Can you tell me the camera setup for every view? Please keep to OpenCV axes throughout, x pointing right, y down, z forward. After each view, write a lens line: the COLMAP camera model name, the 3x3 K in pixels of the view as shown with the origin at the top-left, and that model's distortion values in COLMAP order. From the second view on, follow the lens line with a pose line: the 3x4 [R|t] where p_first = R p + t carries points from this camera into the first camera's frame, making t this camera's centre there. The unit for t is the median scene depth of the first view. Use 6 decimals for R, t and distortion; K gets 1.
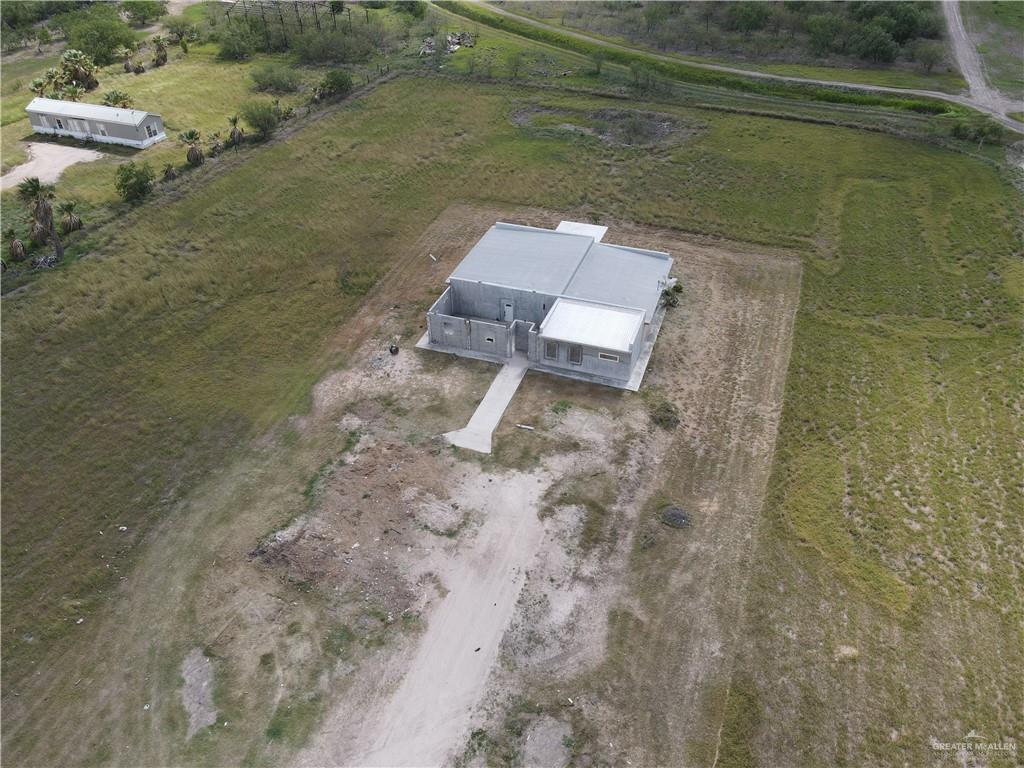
lens RADIAL K [[739.0, 0, 512.0], [0, 739.0, 384.0], [0, 0, 1]] dist [0.019069, 0.003734]
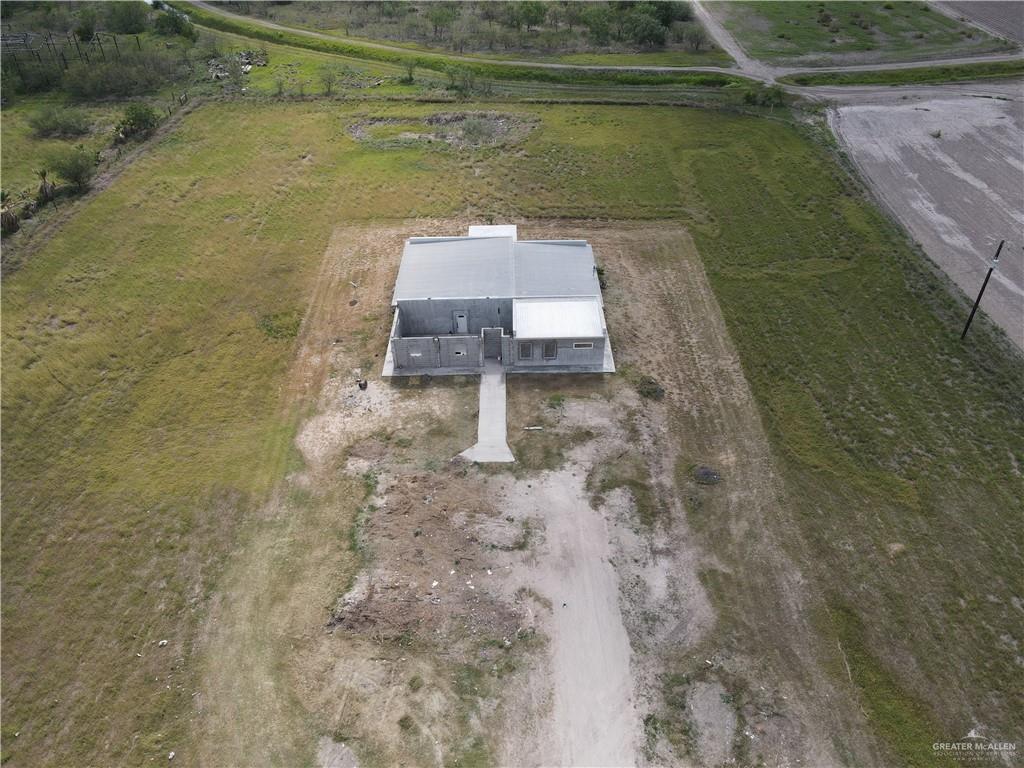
lens RADIAL K [[739.0, 0, 512.0], [0, 739.0, 384.0], [0, 0, 1]] dist [0.019069, 0.003734]
pose [[0.939108, -0.212471, 0.270061, -0.258694], [0.213644, 0.976581, 0.025404, -0.031597], [-0.269134, 0.033840, 0.962508, 0.029411]]
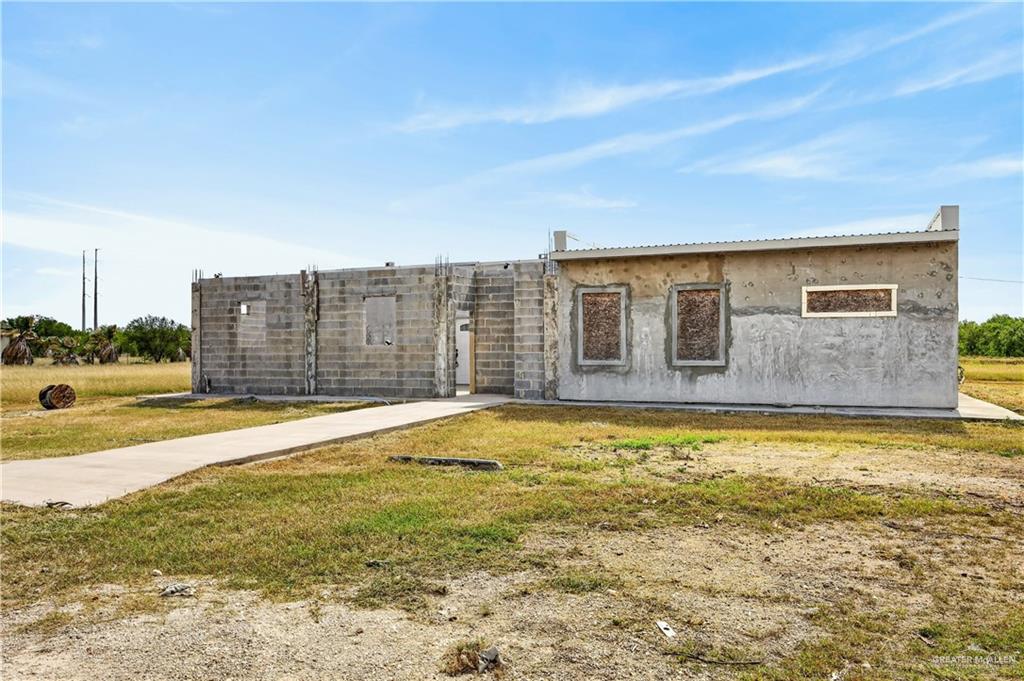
lens RADIAL K [[789.7, 0, 512.0], [0, 789.7, 340.5], [0, 0, 1]] dist [0.001872, 0.000644]
pose [[0.998470, -0.002285, -0.055256, 0.038892], [-0.032309, 0.786811, -0.616347, 0.133374], [0.044884, 0.617189, 0.785533, 0.818361]]
